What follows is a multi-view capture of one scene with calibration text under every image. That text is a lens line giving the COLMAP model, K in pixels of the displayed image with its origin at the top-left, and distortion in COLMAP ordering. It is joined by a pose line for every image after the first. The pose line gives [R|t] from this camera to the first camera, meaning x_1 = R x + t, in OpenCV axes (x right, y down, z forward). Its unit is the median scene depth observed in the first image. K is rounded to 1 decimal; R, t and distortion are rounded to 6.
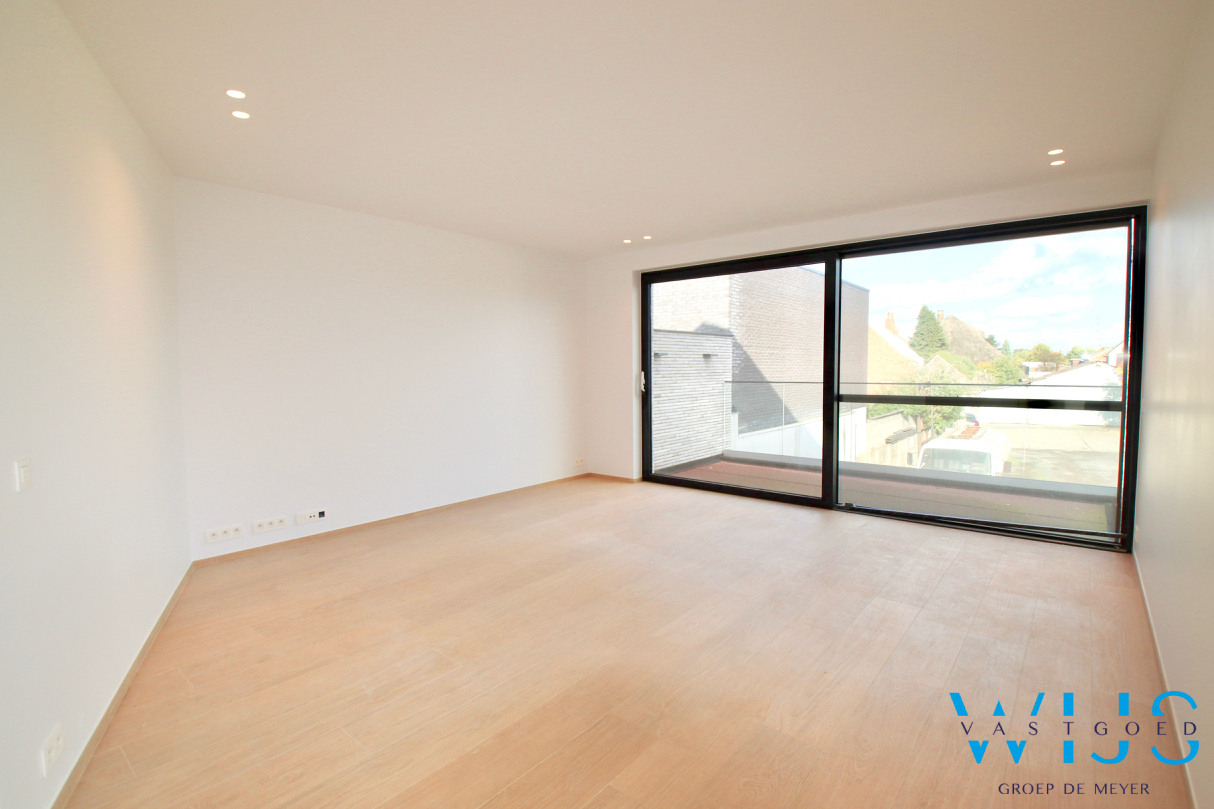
lens RADIAL K [[571.6, 0, 603.2], [0, 571.6, 399.5], [0, 0, 1]] dist [0.023364, -0.025507]
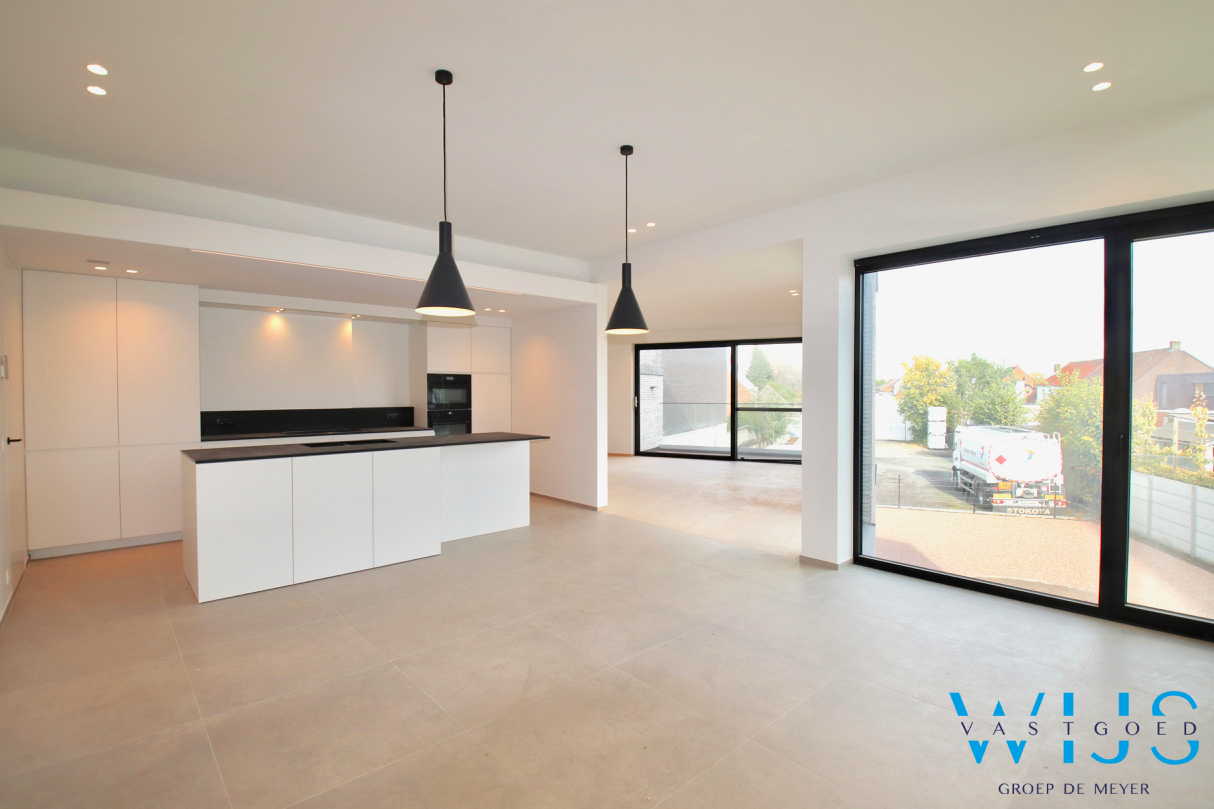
lens RADIAL K [[571.6, 0, 603.2], [0, 571.6, 399.5], [0, 0, 1]] dist [0.023364, -0.025507]
pose [[0.968677, 0.003894, 0.248295, -0.494210], [0.007405, 0.998979, -0.044556, 0.043653], [-0.248215, 0.044999, 0.967659, -0.776814]]
